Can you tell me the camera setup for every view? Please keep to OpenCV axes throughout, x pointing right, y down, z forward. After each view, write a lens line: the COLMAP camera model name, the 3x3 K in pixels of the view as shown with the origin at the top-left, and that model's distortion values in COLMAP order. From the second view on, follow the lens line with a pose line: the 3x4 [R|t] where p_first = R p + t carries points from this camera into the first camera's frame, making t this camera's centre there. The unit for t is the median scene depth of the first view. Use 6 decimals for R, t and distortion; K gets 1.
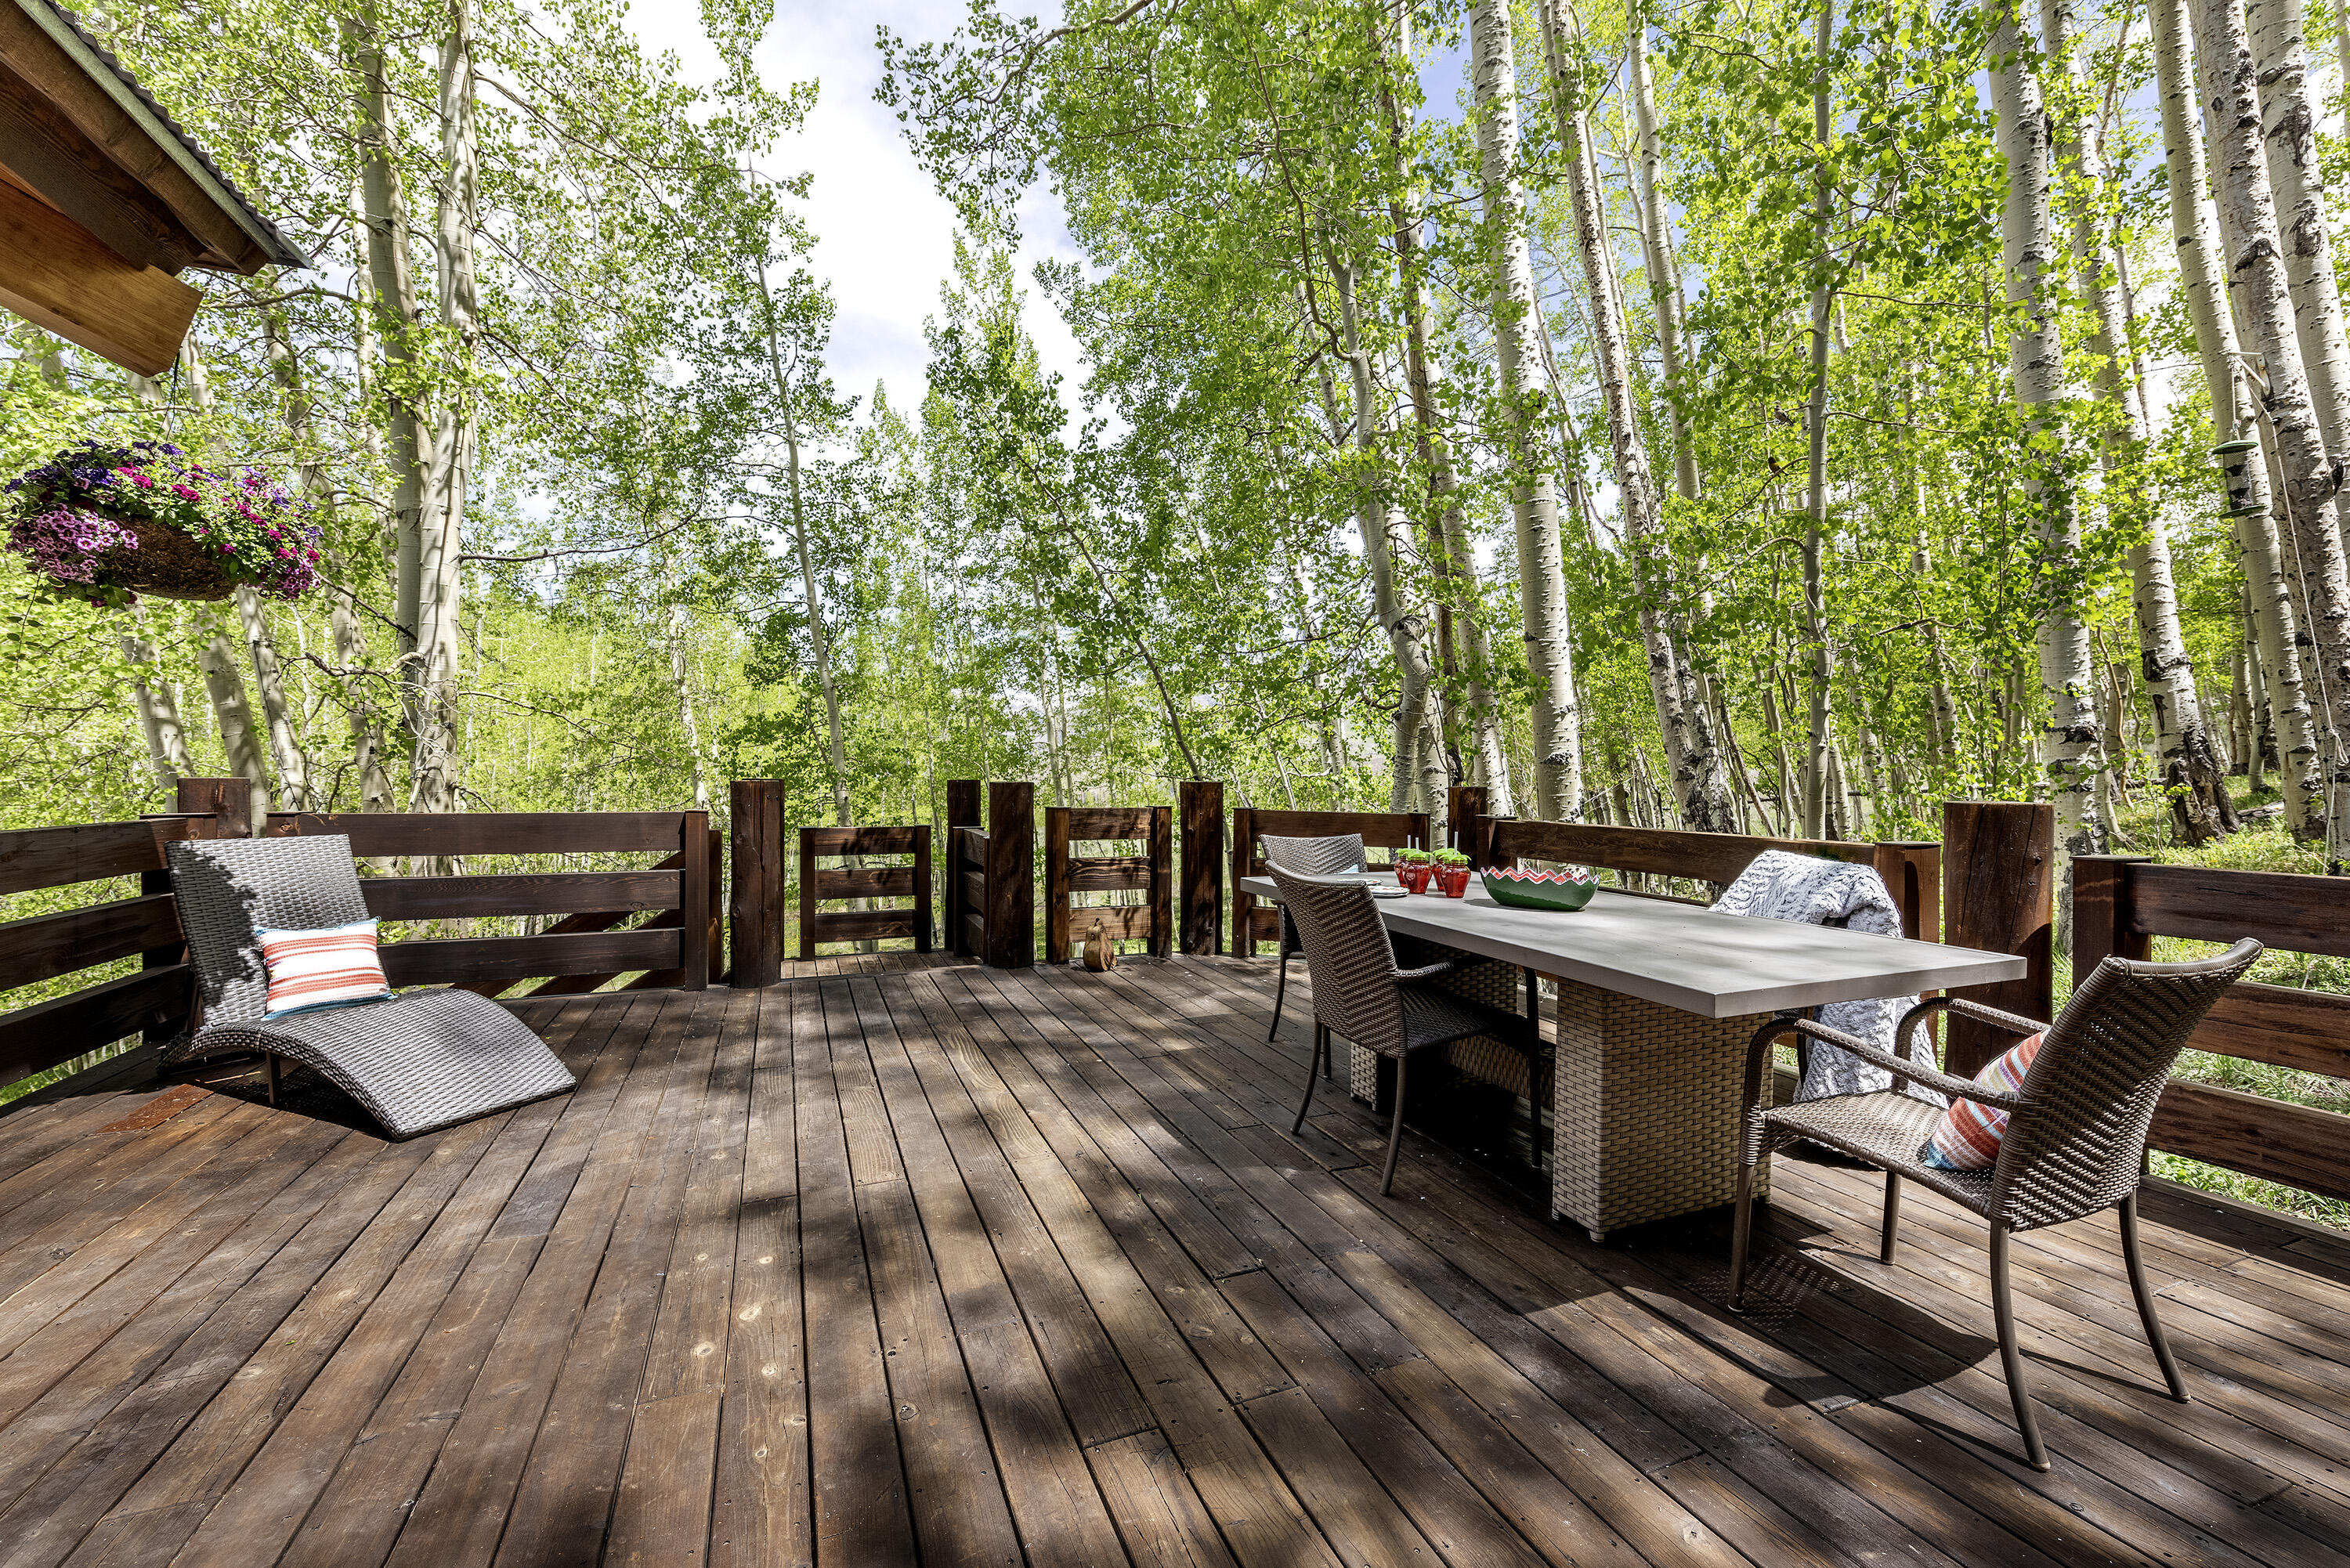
lens RADIAL K [[983.2, 0, 1170.0], [0, 983.2, 789.2], [0, 0, 1]] dist [0.003857, -0.001623]
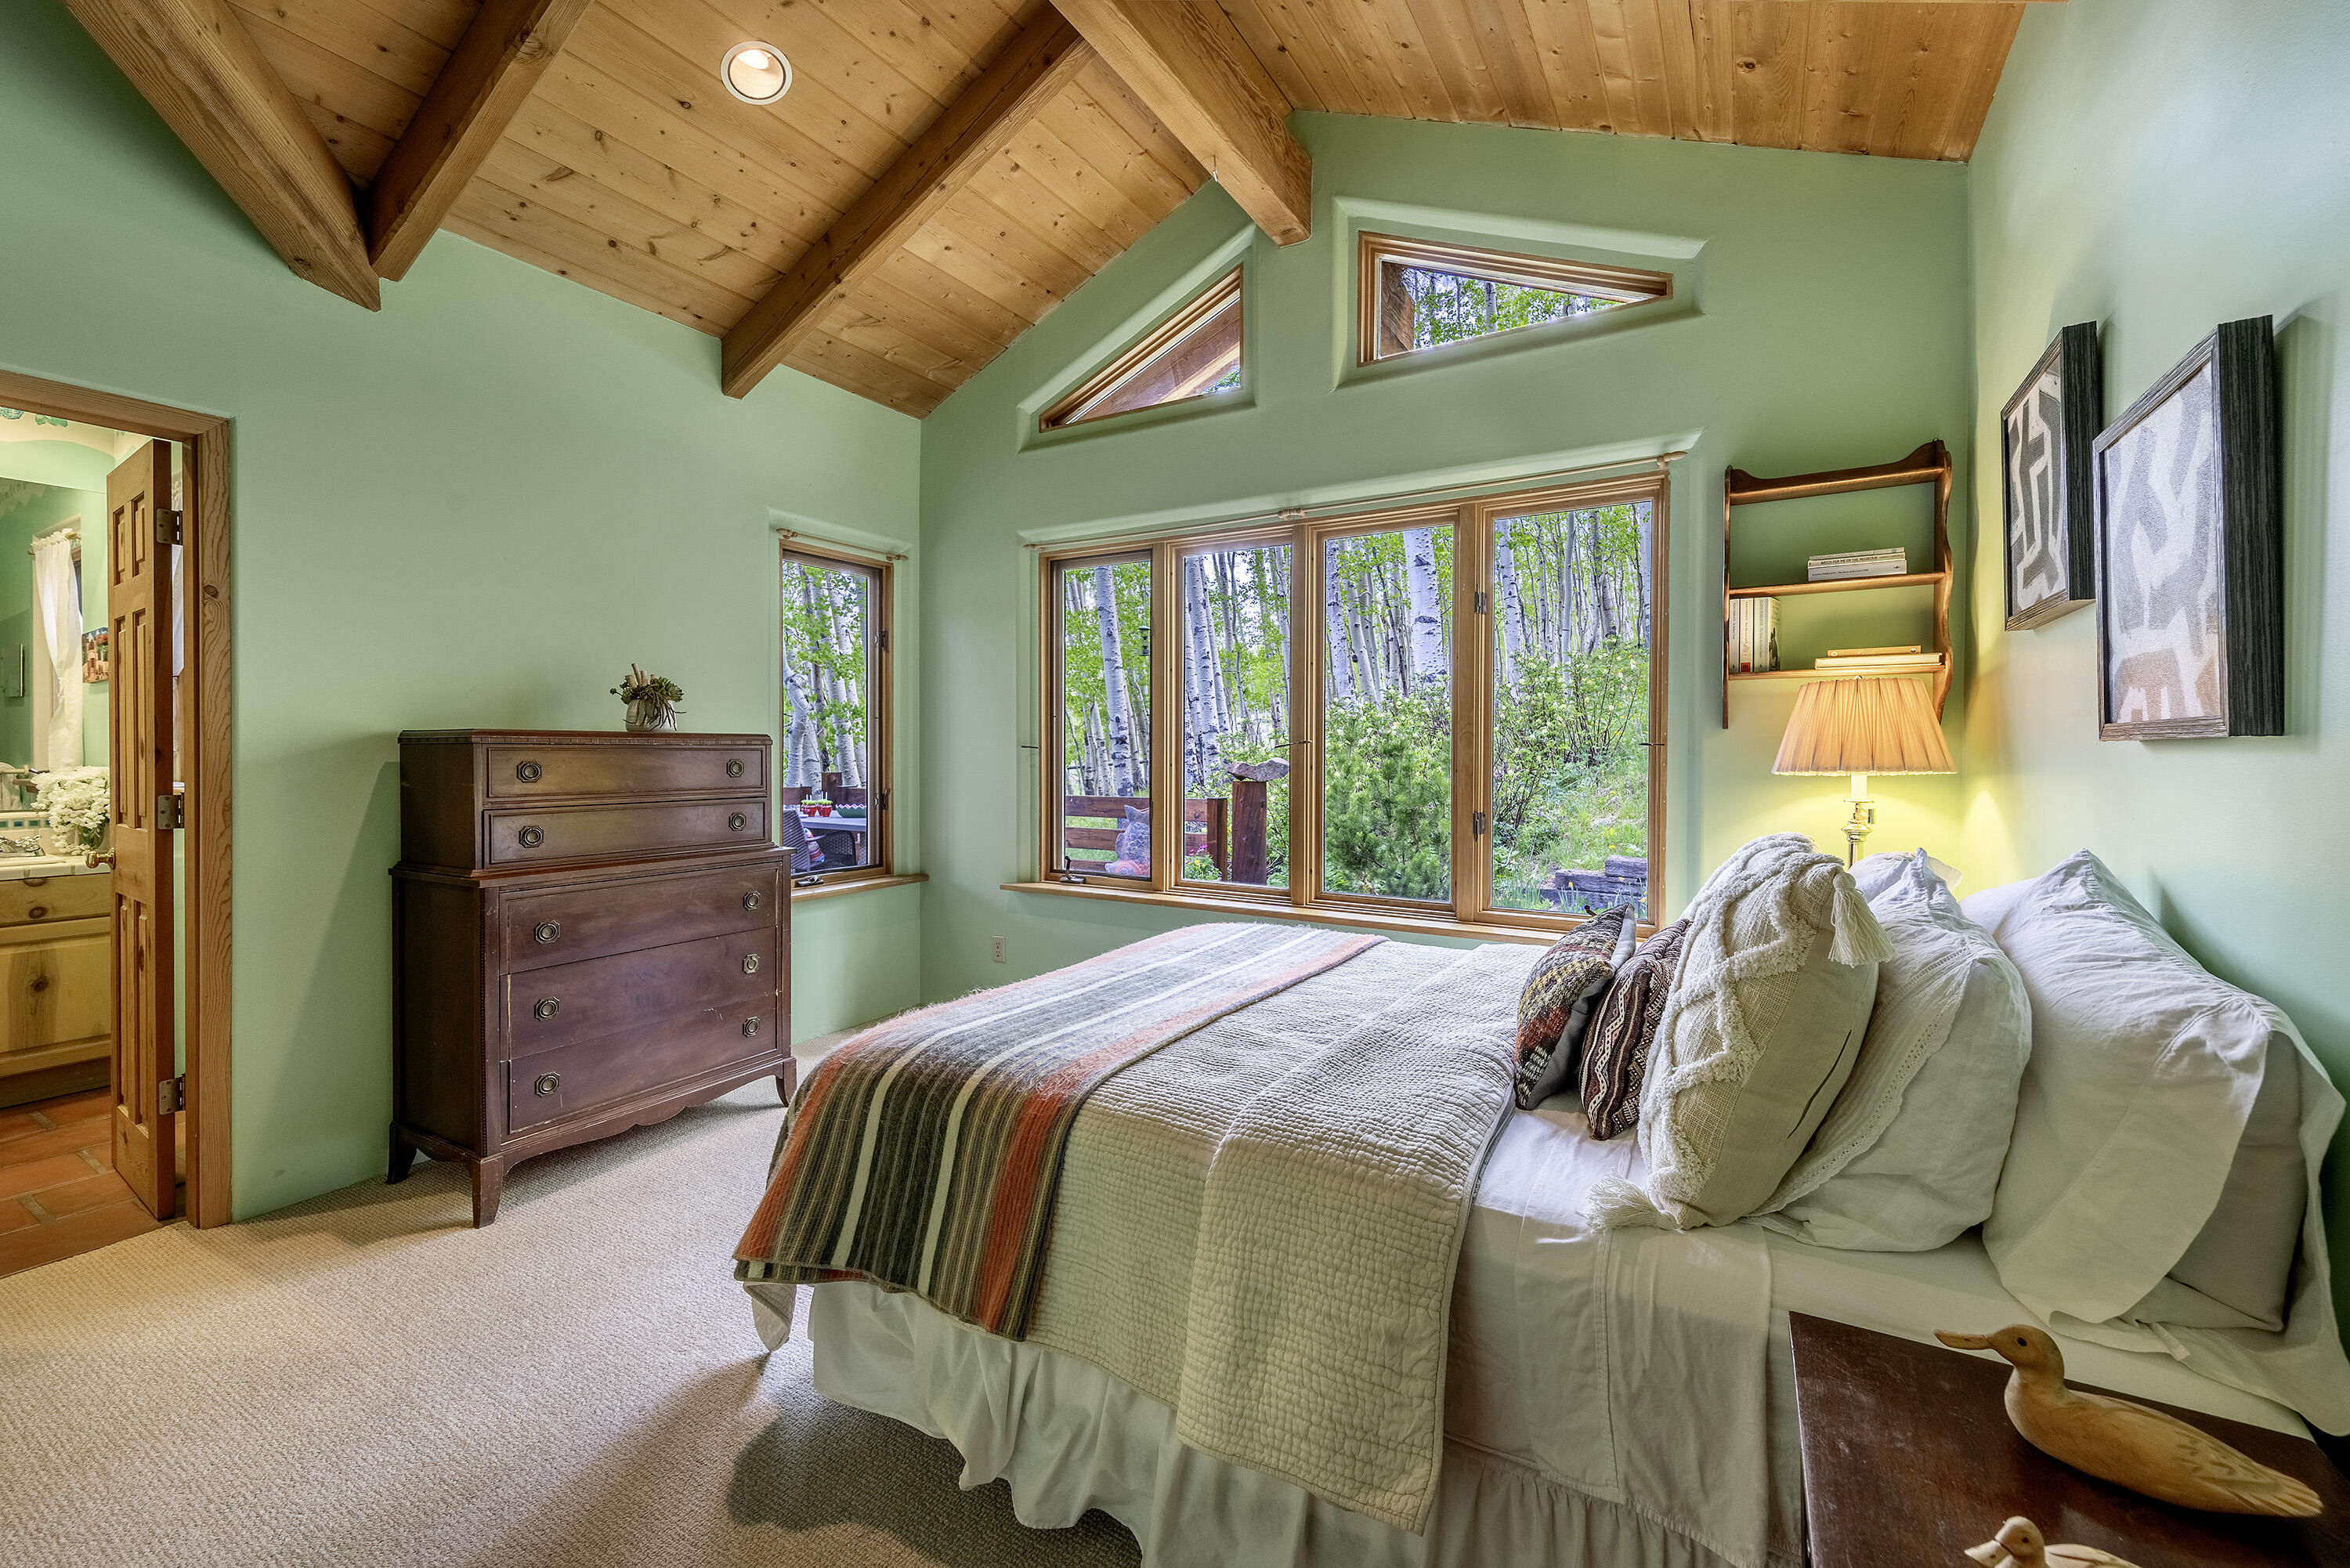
lens RADIAL K [[934.5, 0, 1185.2], [0, 934.5, 763.4], [0, 0, 1]] dist [0.013339, -0.004514]
pose [[0.794175, -0.014522, 0.607515, -0.228567], [0.014700, 0.999881, 0.004685, -0.012791], [-0.607511, 0.005210, 0.794294, -0.767025]]
